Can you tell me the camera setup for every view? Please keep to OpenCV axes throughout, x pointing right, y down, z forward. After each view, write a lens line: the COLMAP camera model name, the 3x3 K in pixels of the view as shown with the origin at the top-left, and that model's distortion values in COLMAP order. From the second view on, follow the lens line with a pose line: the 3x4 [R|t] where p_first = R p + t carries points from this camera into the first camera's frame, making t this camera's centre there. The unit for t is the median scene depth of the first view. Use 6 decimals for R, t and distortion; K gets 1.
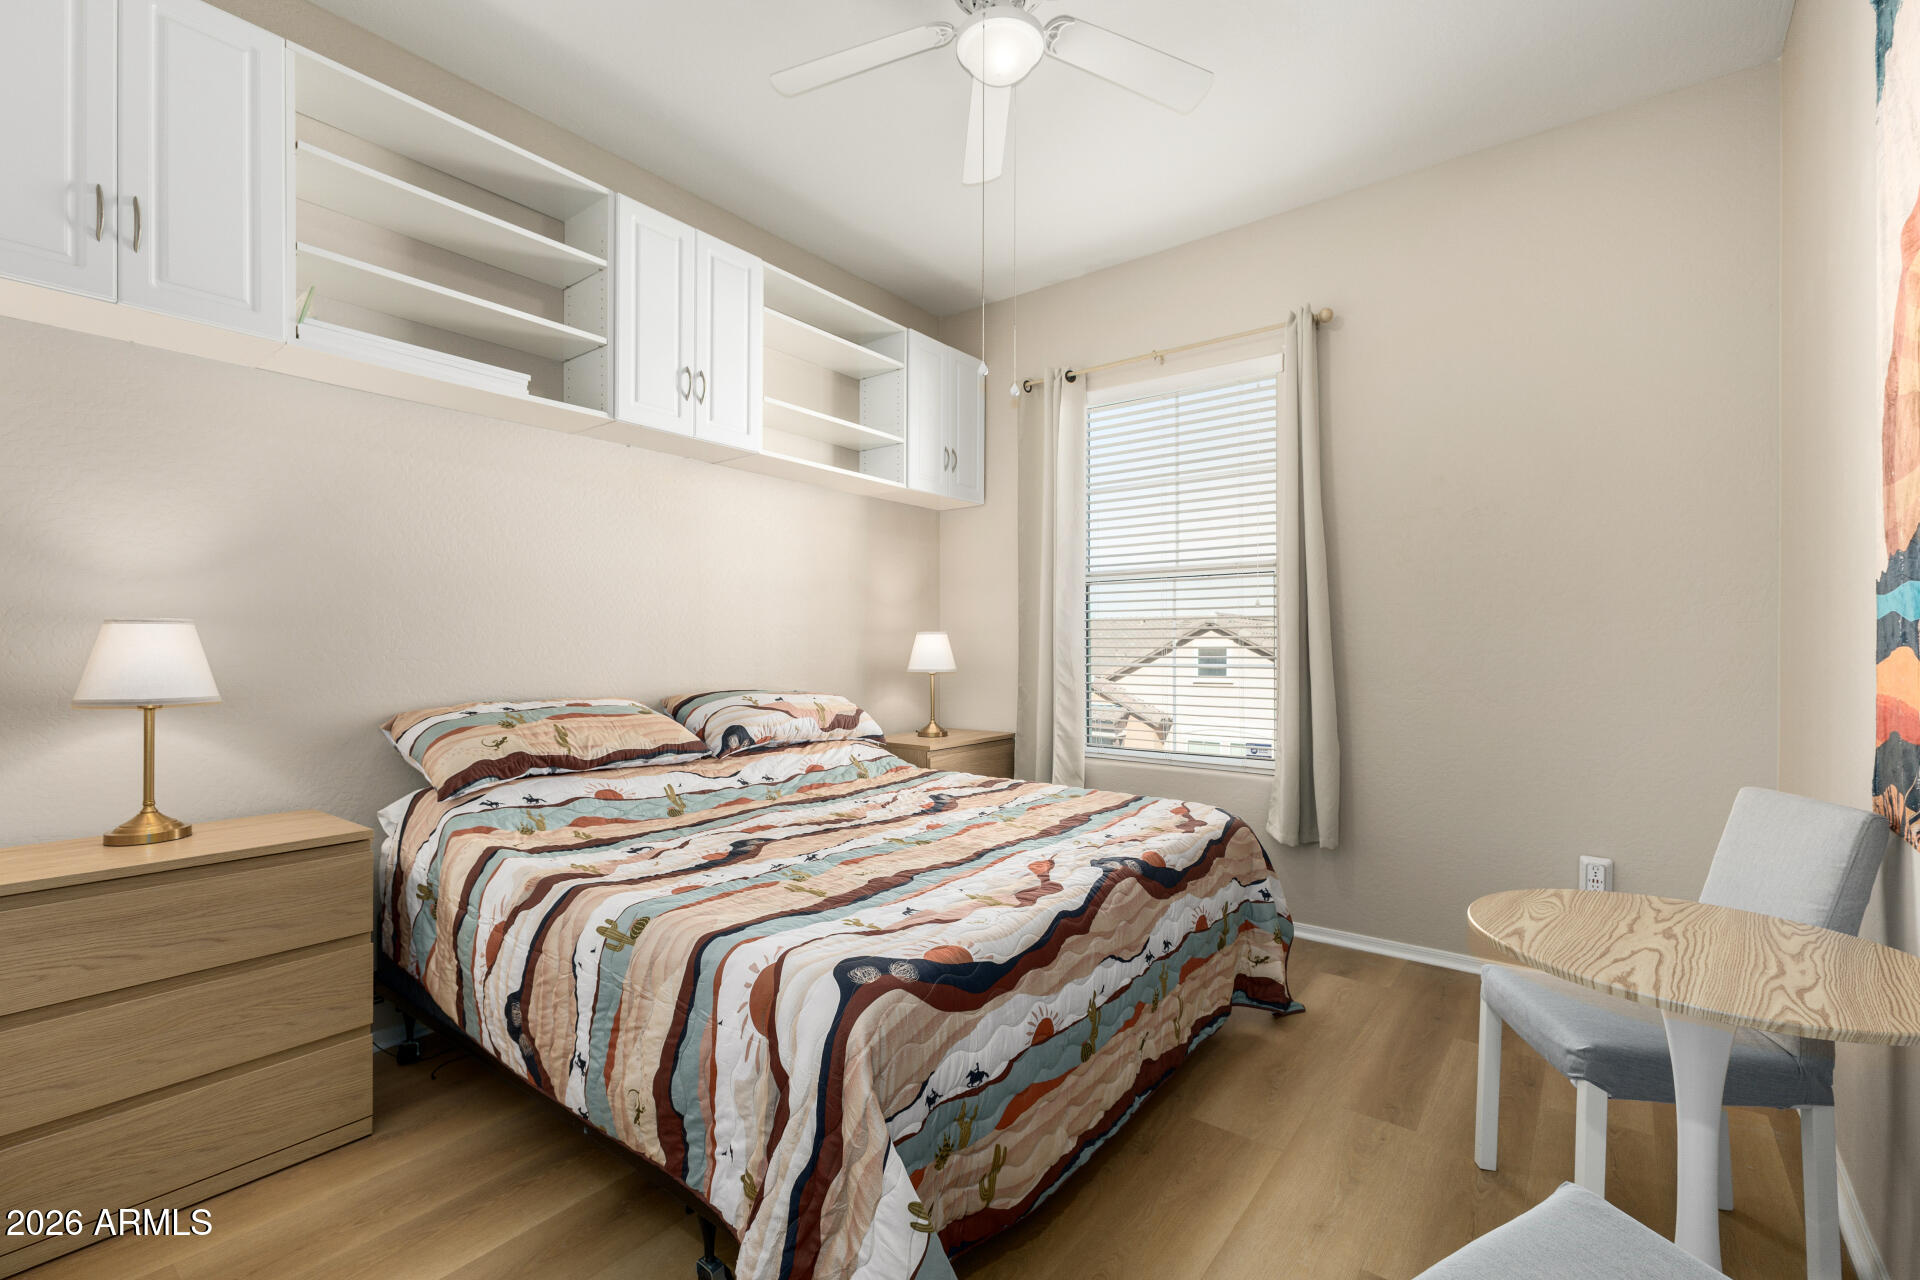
lens RADIAL K [[830.4, 0, 966.7], [0, 830.4, 646.7], [0, 0, 1]] dist [0.004552, -0.002072]
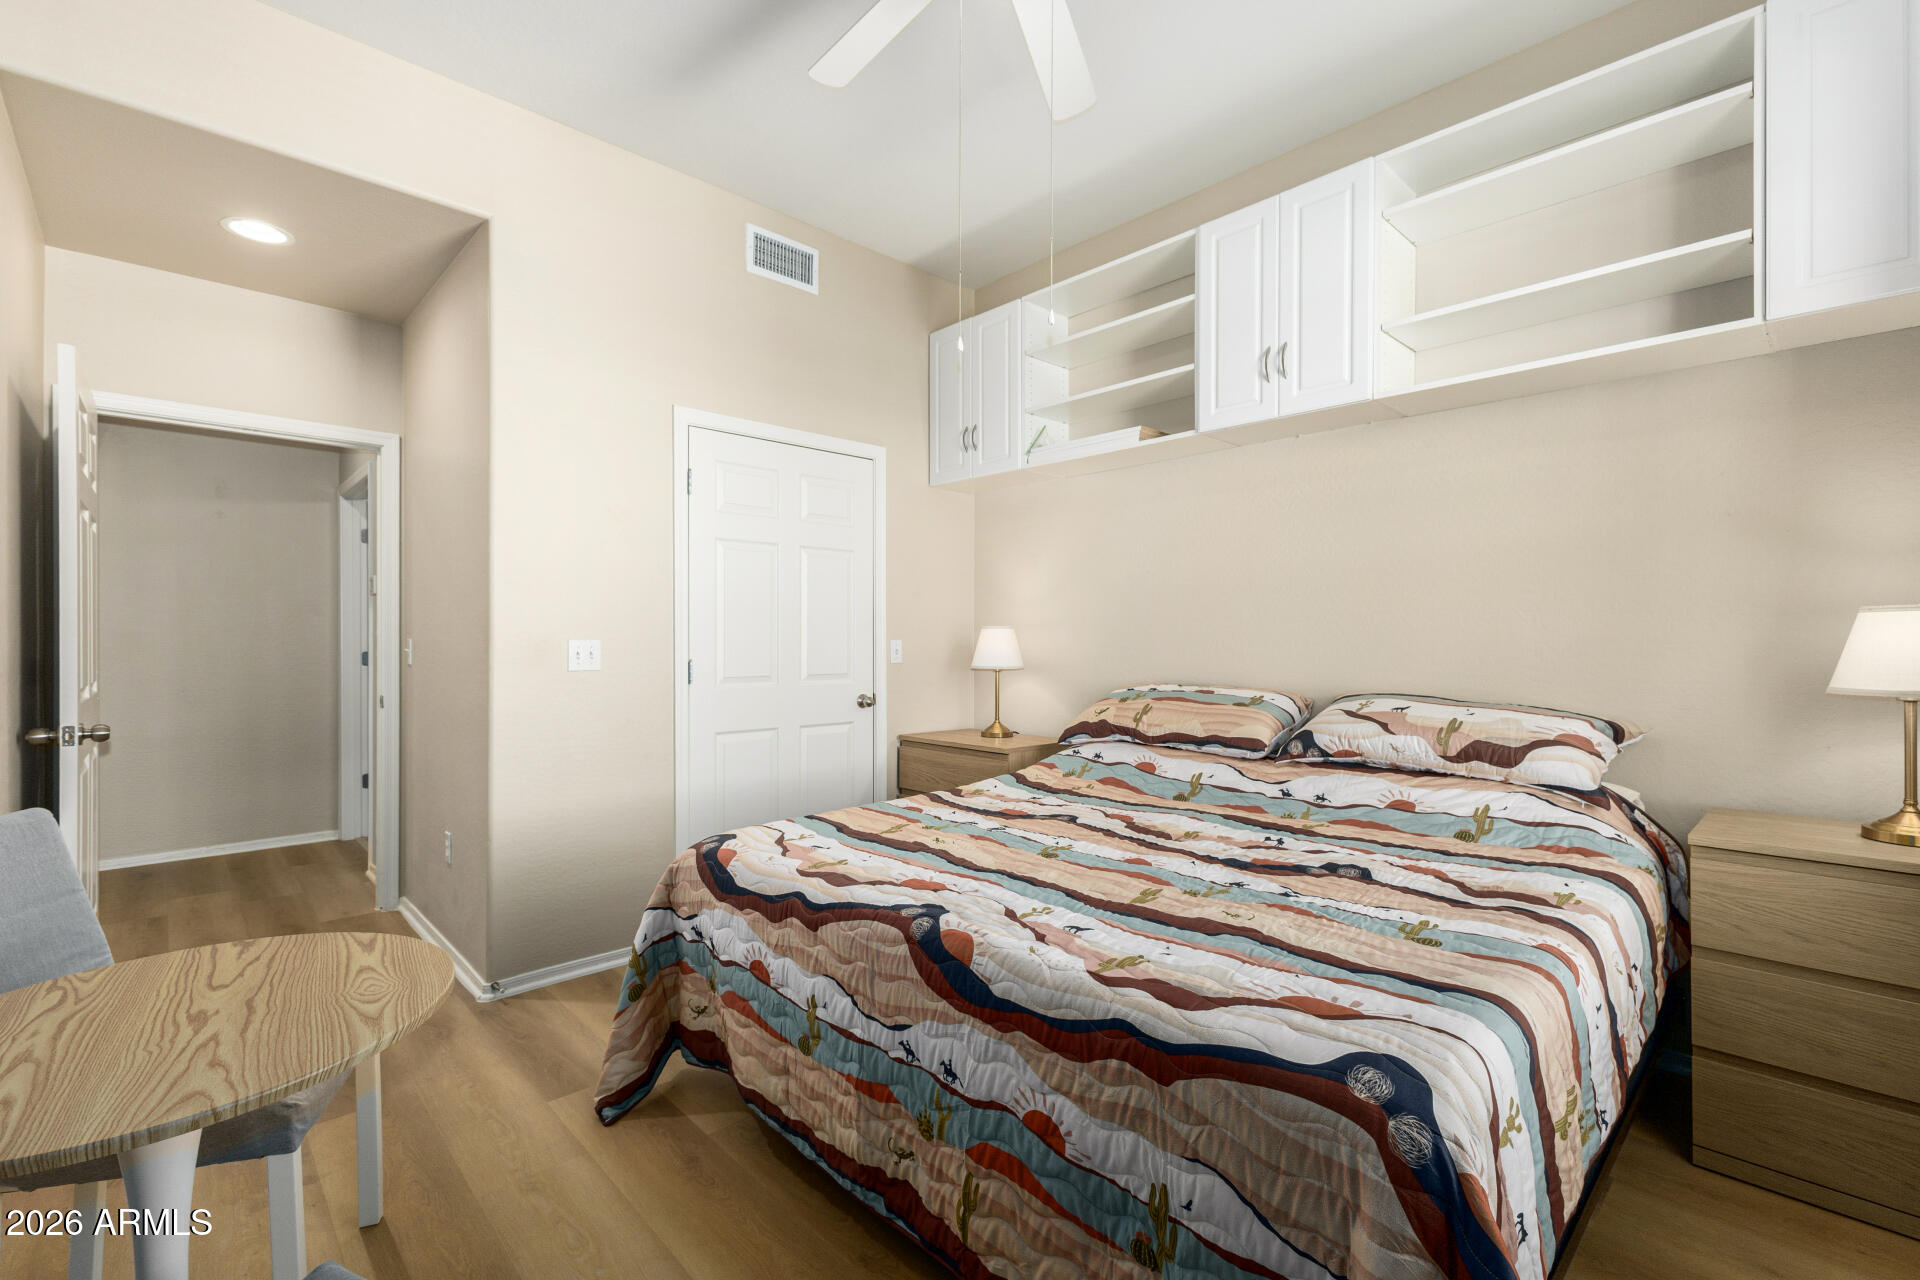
lens RADIAL K [[830.4, 0, 965.5], [0, 830.4, 636.7], [0, 0, 1]] dist [0.004552, -0.002072]
pose [[-0.140638, -0.003605, -0.990055, 0.930691], [0.001264, 0.999992, -0.003821, -0.001037], [0.990060, -0.001789, -0.140632, 1.117947]]
